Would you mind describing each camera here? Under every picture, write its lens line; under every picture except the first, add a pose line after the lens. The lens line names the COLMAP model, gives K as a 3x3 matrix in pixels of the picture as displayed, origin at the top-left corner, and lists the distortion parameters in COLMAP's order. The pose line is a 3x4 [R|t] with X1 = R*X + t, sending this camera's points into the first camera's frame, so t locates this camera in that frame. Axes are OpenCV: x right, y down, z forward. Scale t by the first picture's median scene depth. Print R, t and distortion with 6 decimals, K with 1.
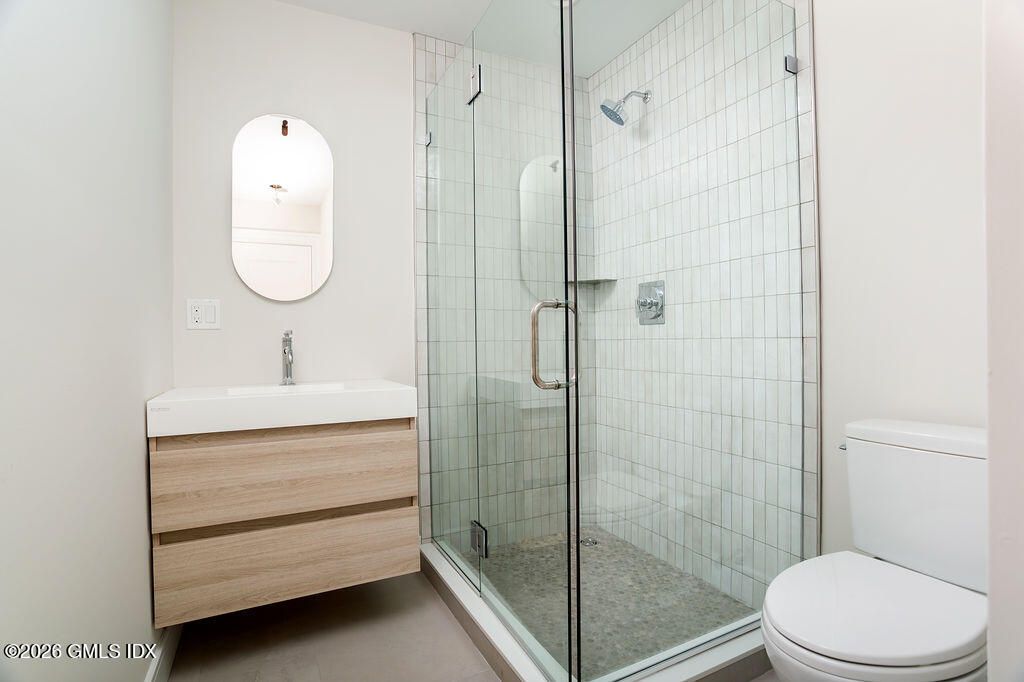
lens RADIAL K [[501.9, 0, 512.9], [0, 501.9, 335.7], [0, 0, 1]] dist [-0.035287, 0.012435]
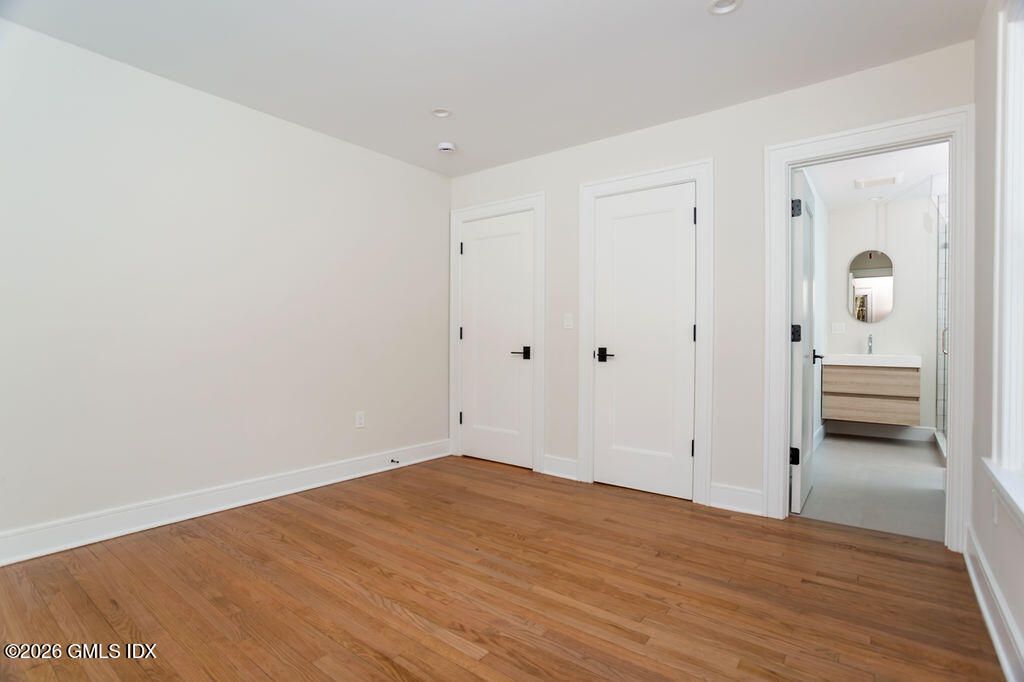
lens RADIAL K [[501.9, 0, 514.6], [0, 501.9, 339.6], [0, 0, 1]] dist [-0.035287, 0.012435]
pose [[0.365775, 0.012668, -0.930617, 1.671077], [-0.007057, 0.999916, 0.010838, 0.008988], [0.930677, 0.002603, 0.365834, -2.229528]]
